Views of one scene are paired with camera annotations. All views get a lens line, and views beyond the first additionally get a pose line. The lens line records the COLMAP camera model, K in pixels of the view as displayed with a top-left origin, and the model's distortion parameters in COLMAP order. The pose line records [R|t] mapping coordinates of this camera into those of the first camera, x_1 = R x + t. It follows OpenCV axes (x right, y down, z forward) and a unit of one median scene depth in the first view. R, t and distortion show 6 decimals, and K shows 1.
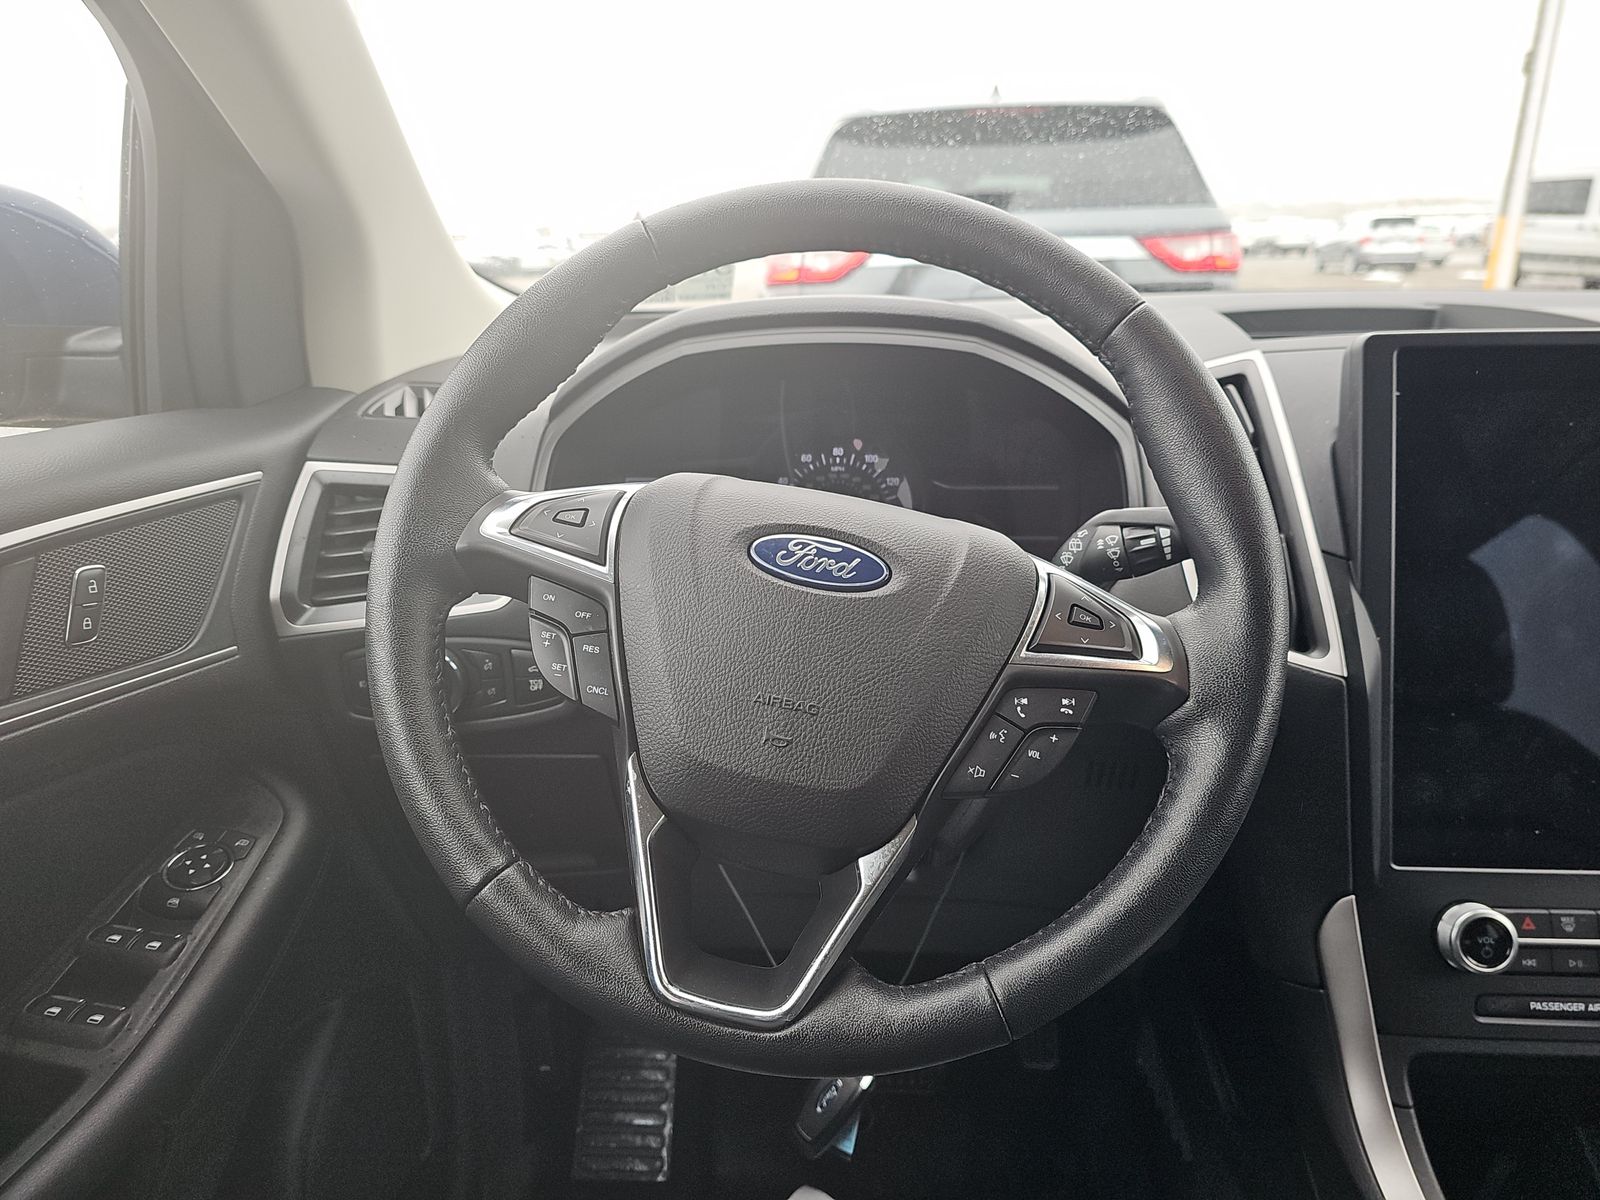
lens RADIAL K [[1076.9, 0, 796.4], [0, 1076.9, 603.1], [0, 0, 1]] dist [0.062486, -0.060284]
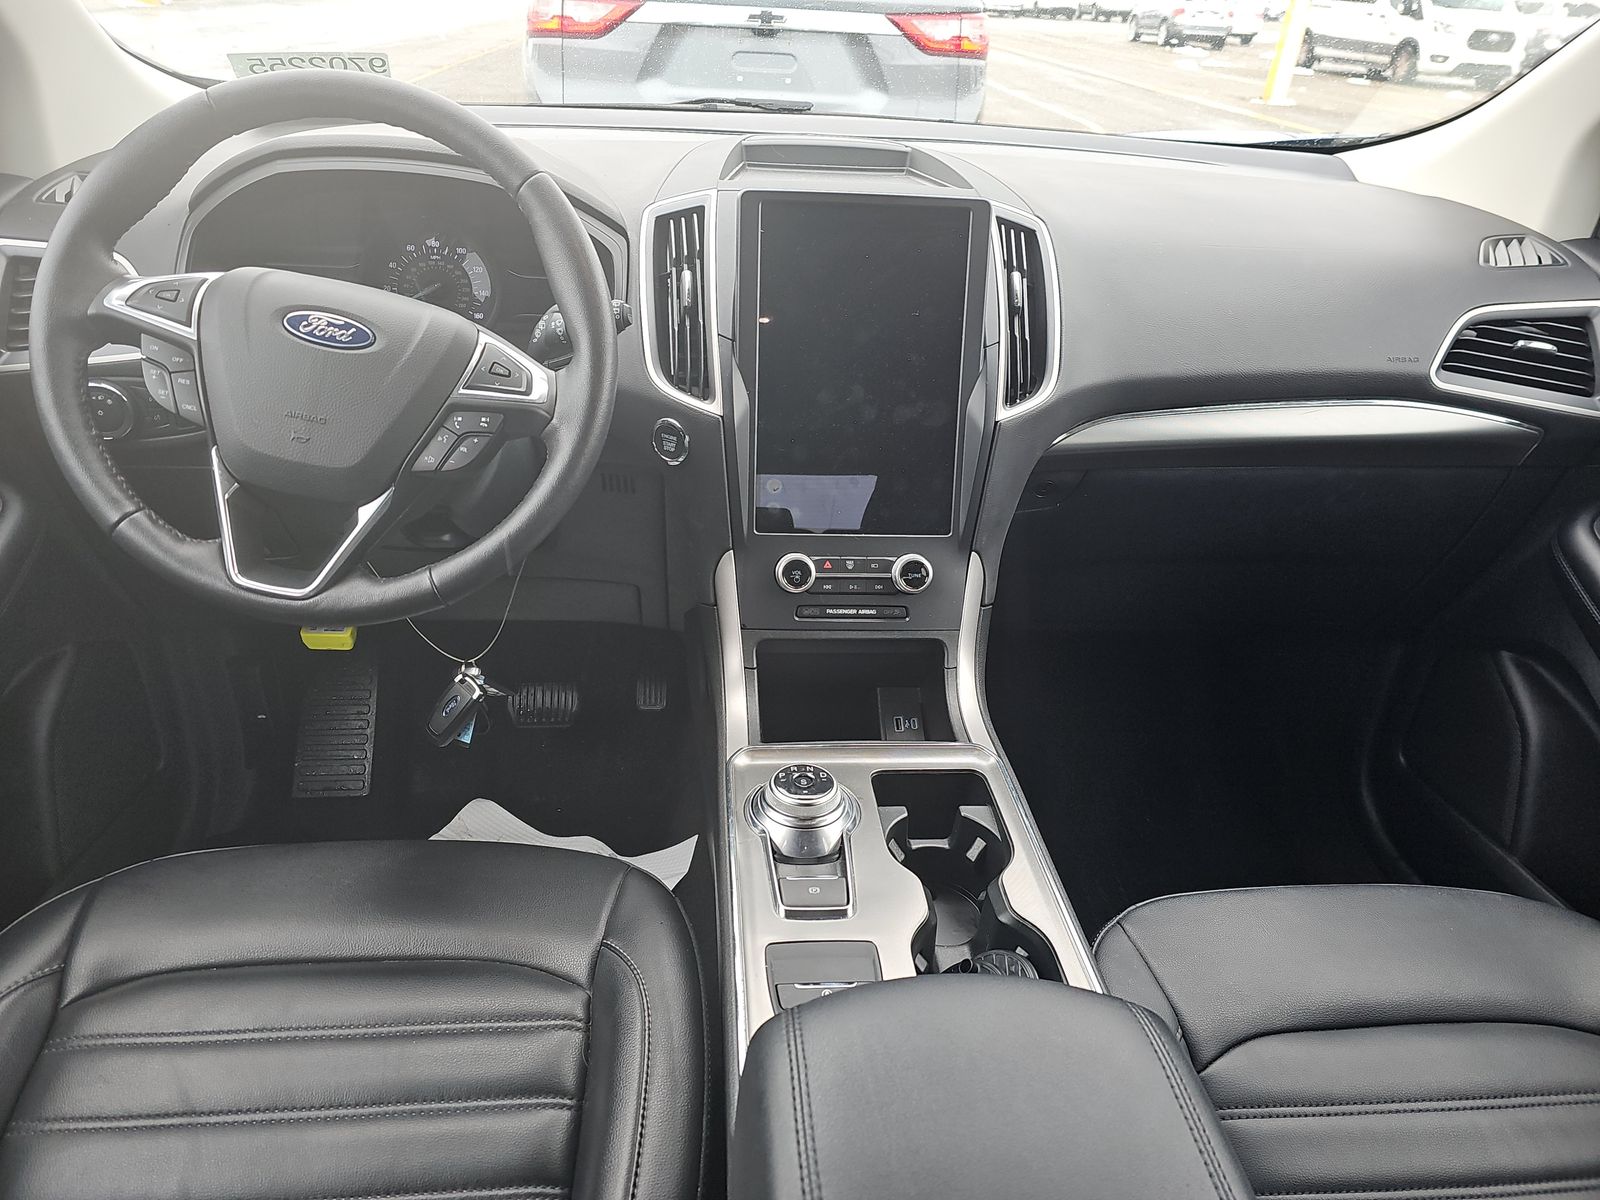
lens RADIAL K [[1076.9, 0, 796.4], [0, 1076.9, 603.1], [0, 0, 1]] dist [0.062486, -0.060284]
pose [[0.988194, -0.009773, 0.152899, 0.459784], [-0.022190, 0.978312, 0.205947, 0.010555], [-0.151595, -0.206908, 0.966544, -0.777957]]
